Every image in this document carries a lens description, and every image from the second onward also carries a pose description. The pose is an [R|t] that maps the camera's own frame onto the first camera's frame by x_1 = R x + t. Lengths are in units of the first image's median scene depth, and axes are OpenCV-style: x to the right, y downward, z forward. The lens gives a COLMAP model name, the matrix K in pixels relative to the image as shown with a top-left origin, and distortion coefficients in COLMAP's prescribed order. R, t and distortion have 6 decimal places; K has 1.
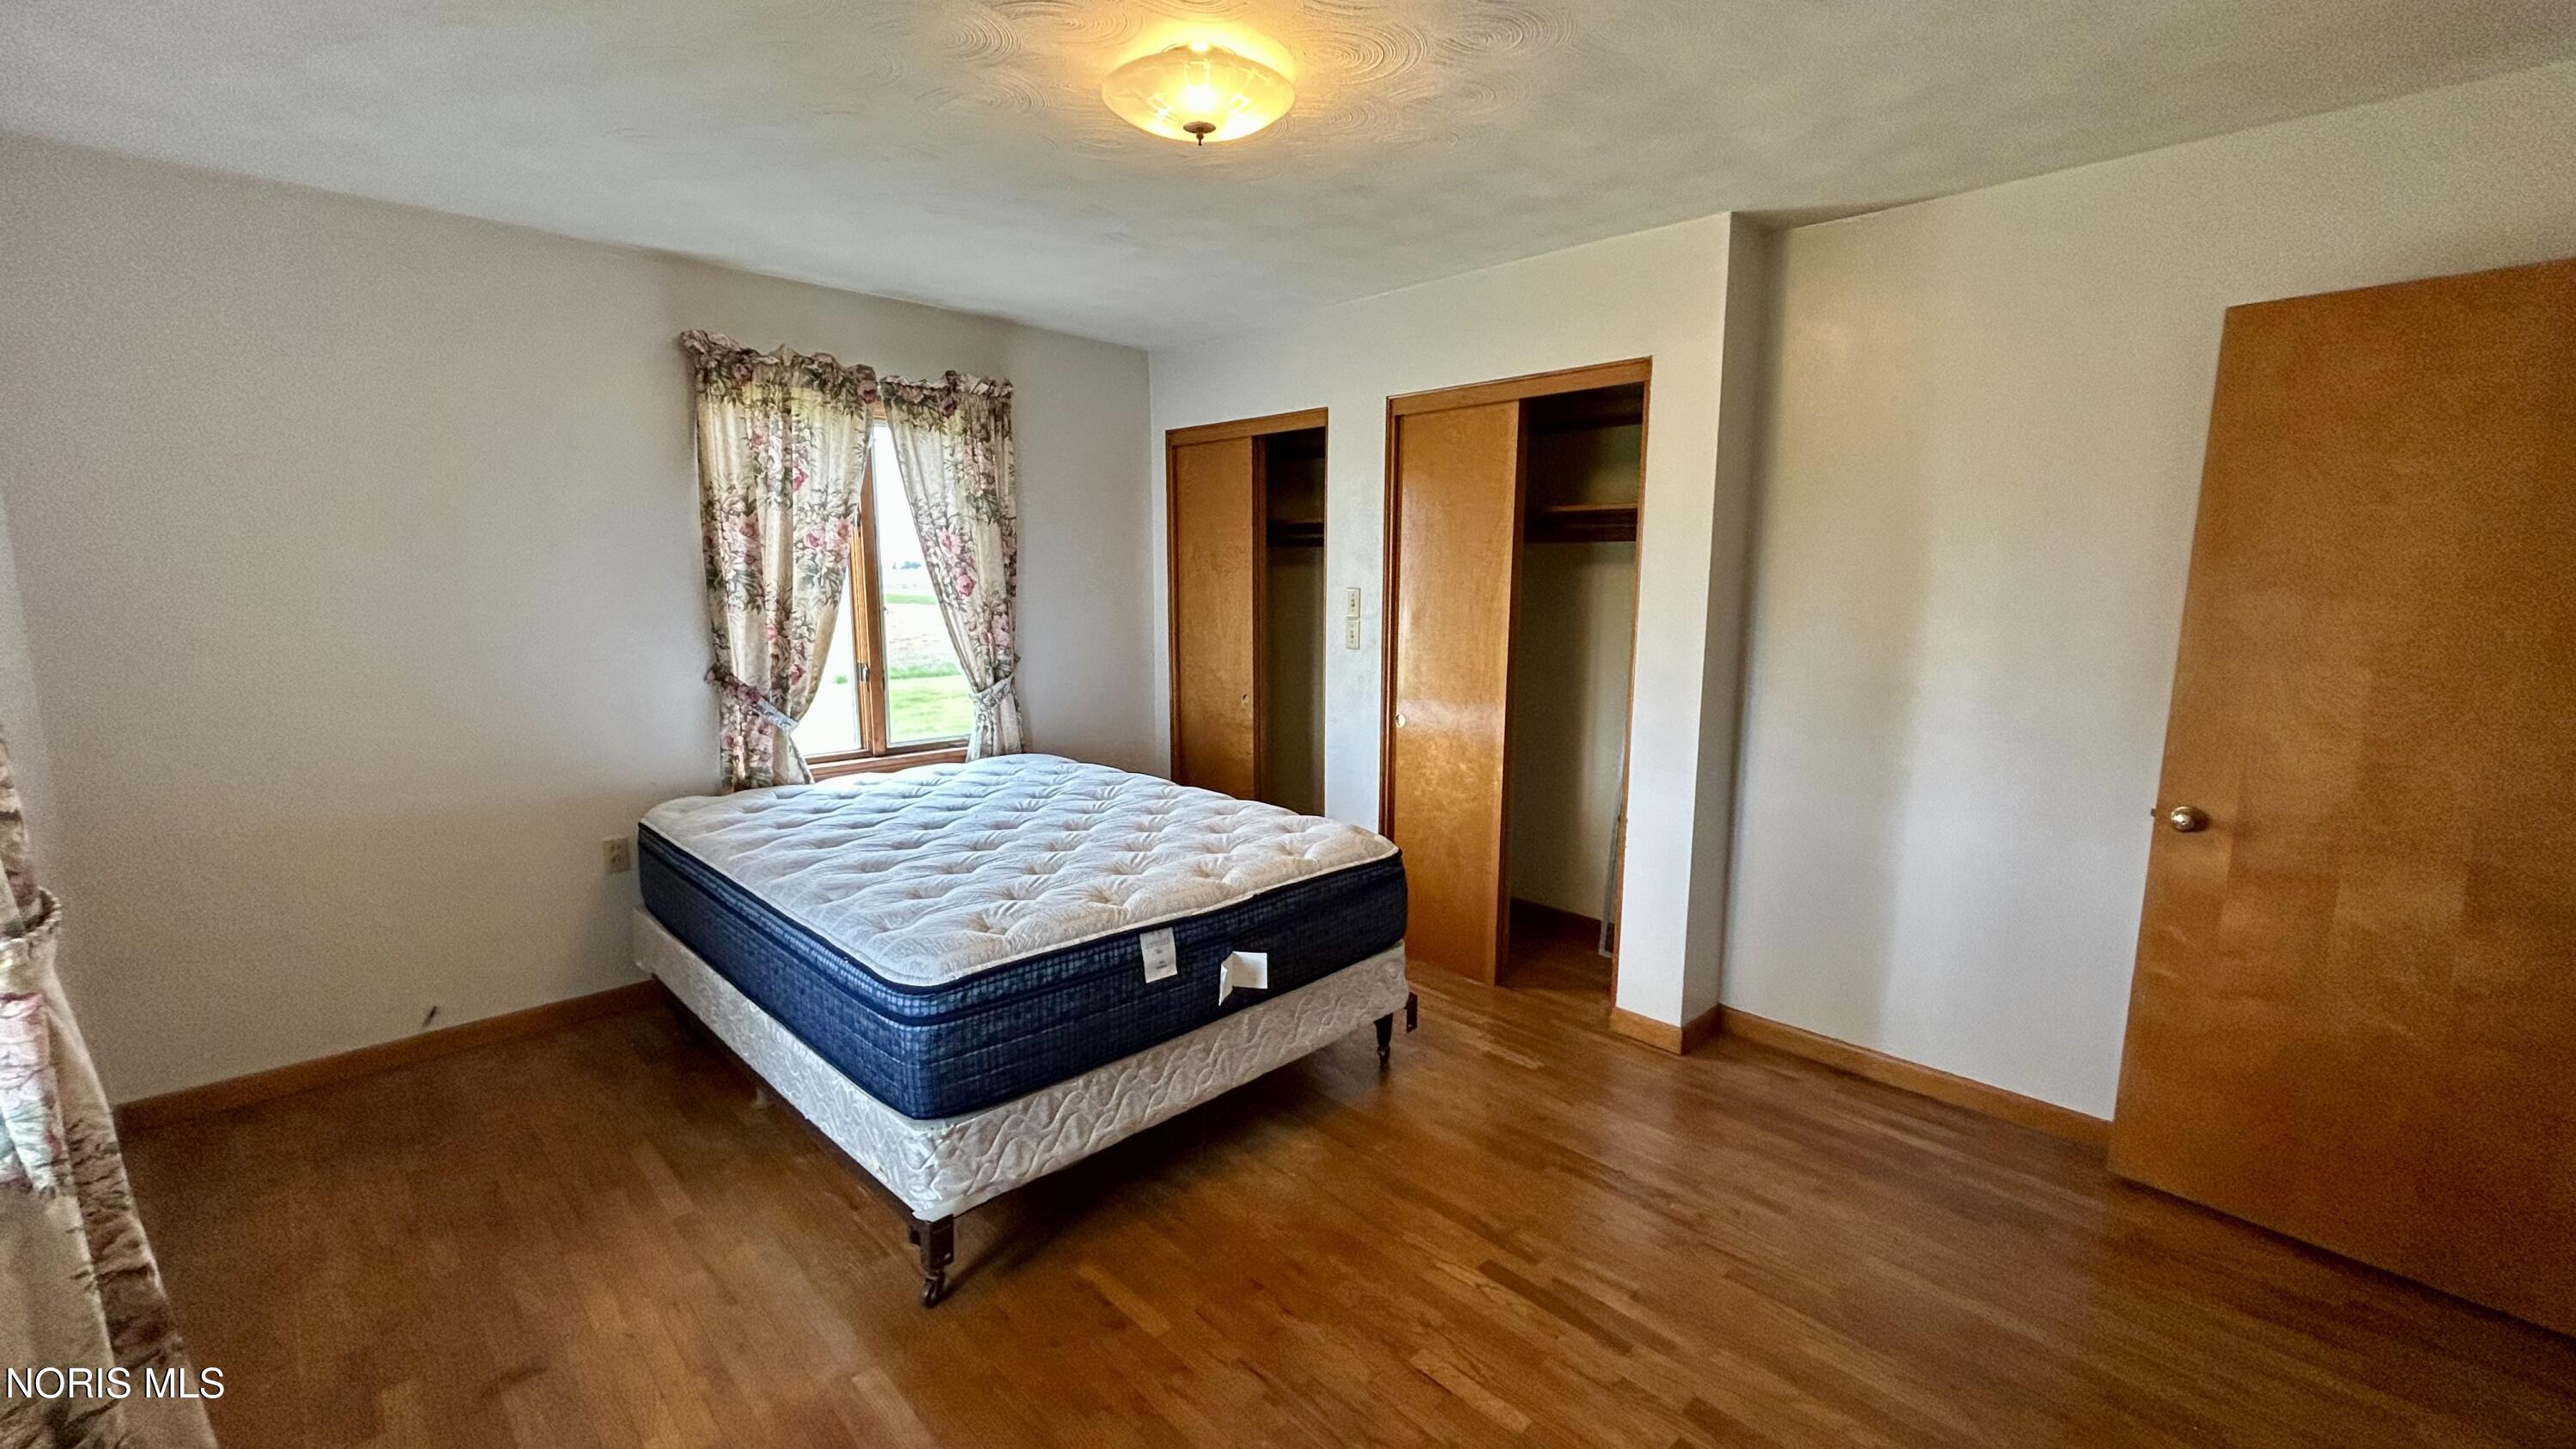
lens RADIAL K [[1033.5, 0, 1291.8], [0, 1033.5, 730.7], [0, 0, 1]] dist [-0.000020, -0.000316]
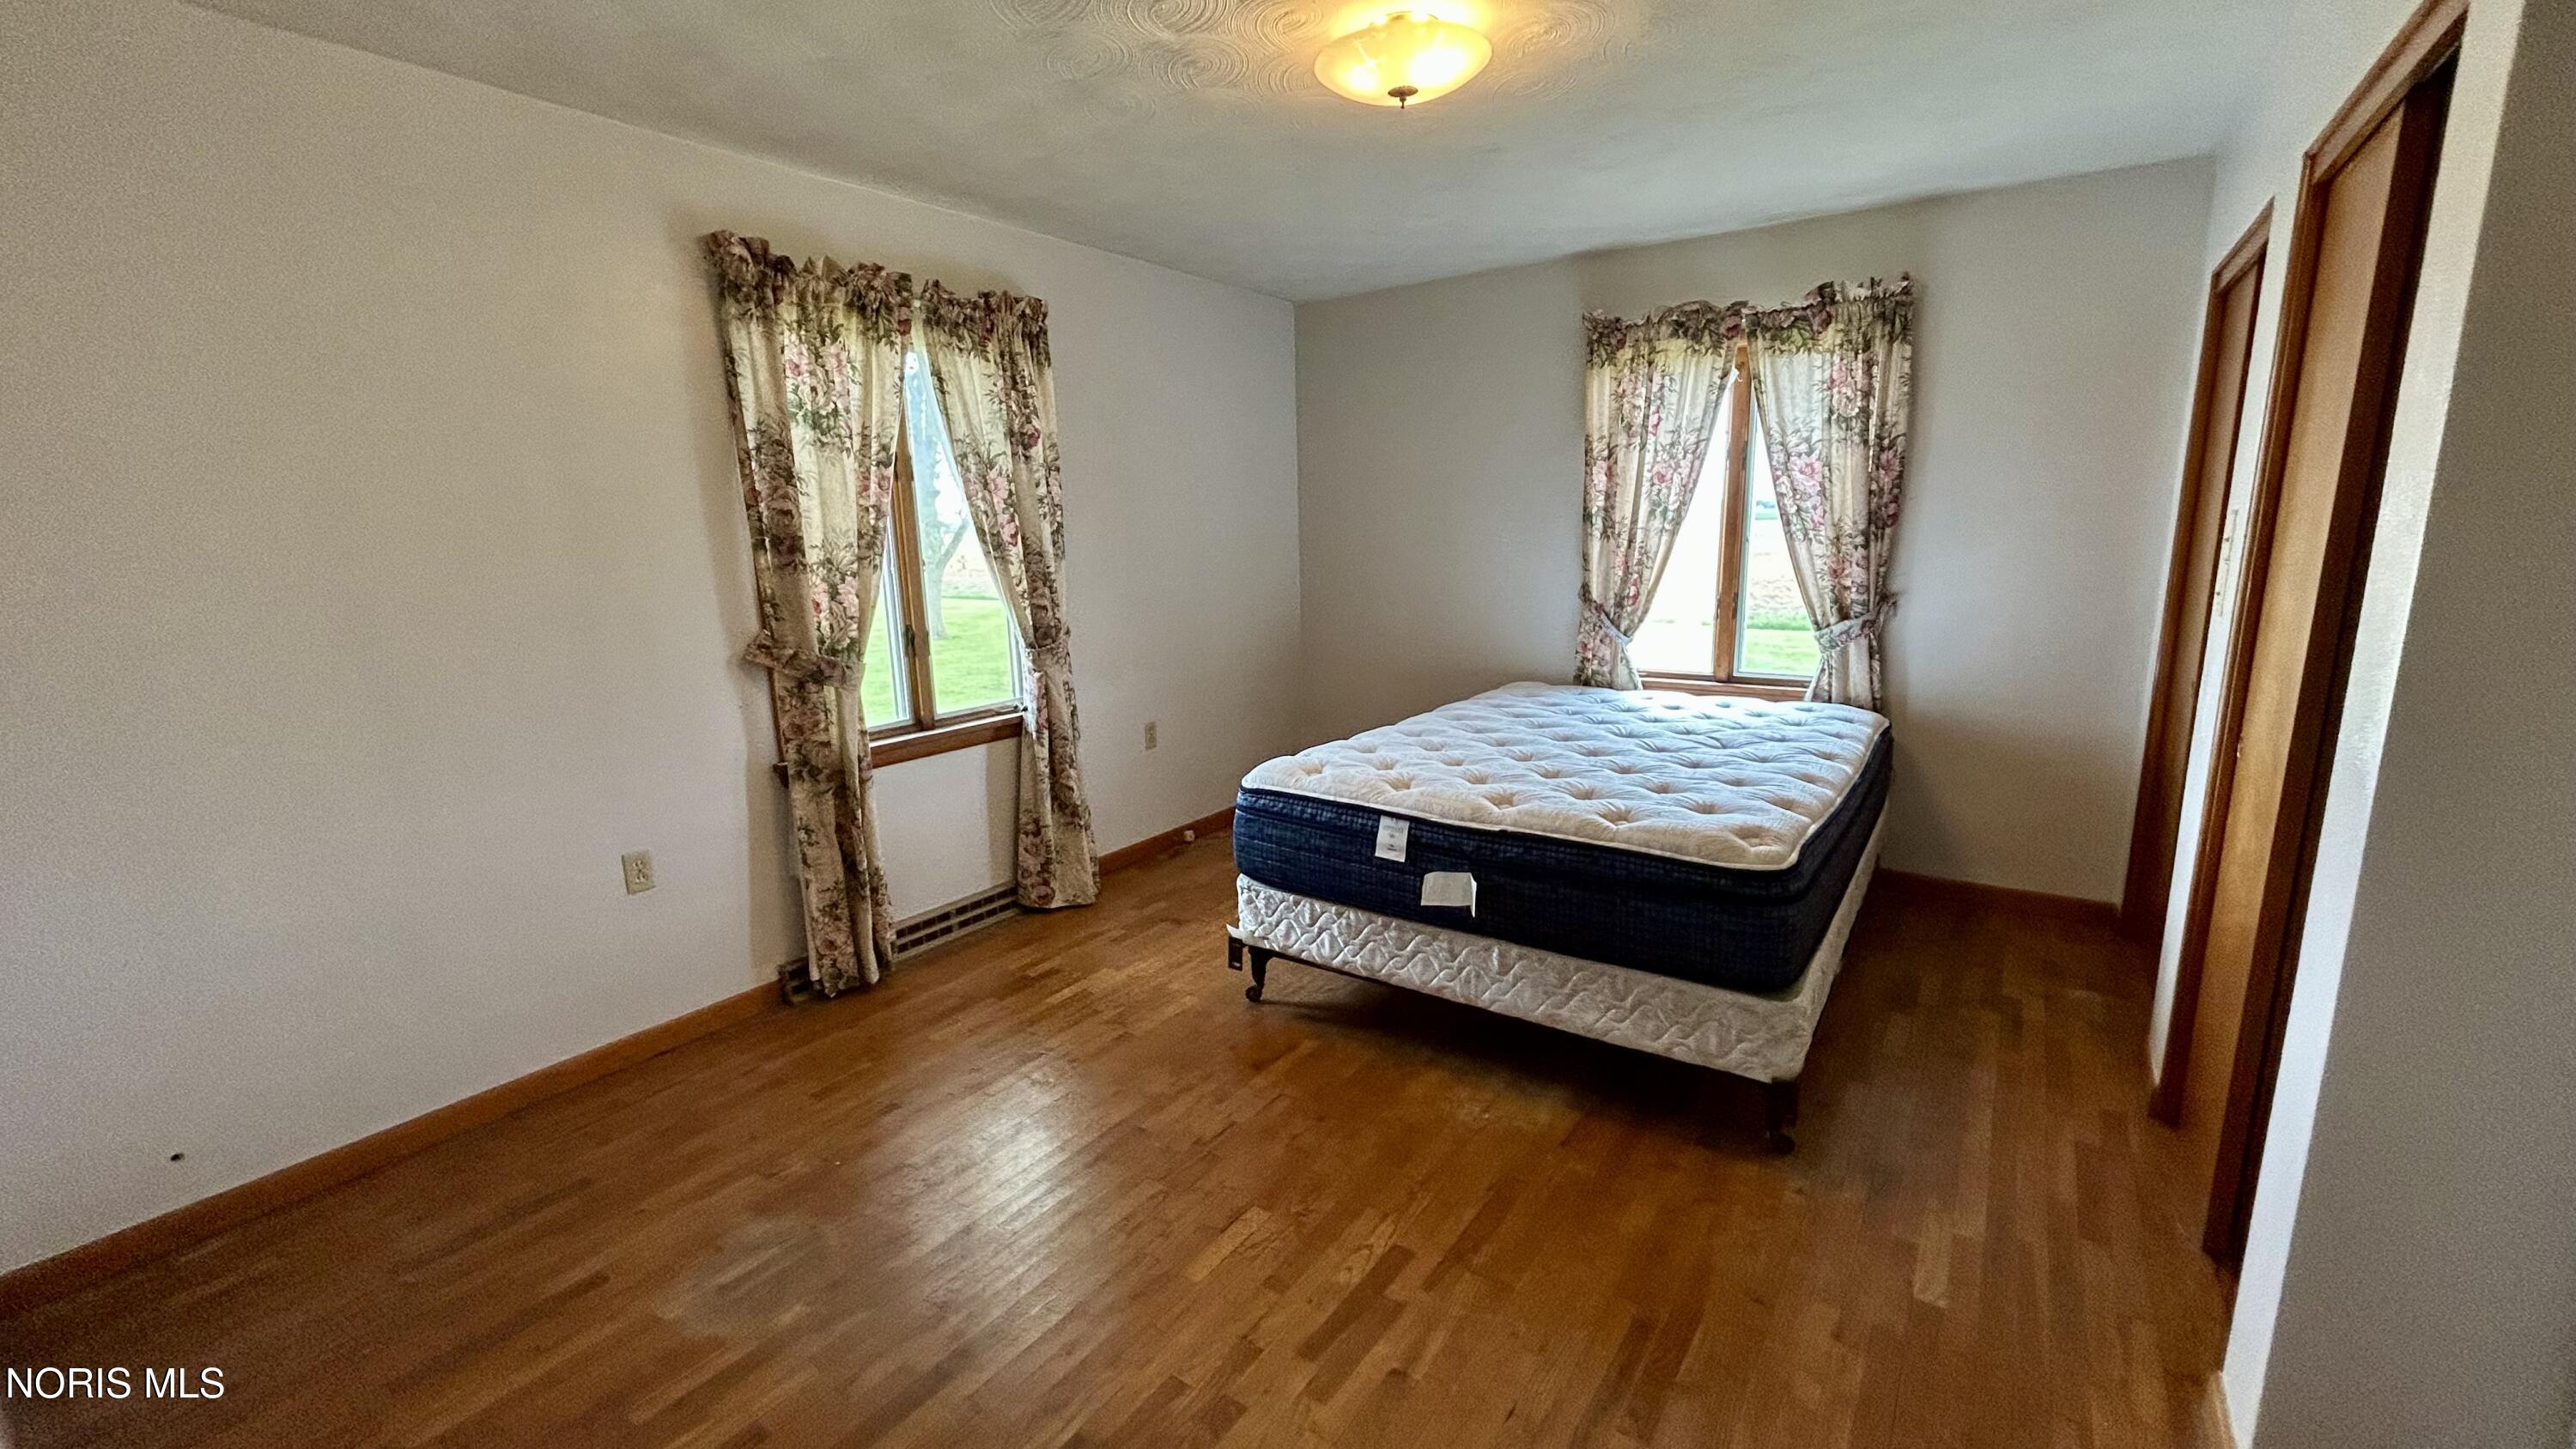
lens RADIAL K [[1033.5, 0, 1291.8], [0, 1033.5, 730.7], [0, 0, 1]] dist [-0.000020, -0.000316]
pose [[0.174472, 0.186835, -0.966774, 0.627110], [-0.126565, 0.977944, 0.166153, -0.052764], [0.976494, 0.093371, 0.194271, 0.432333]]
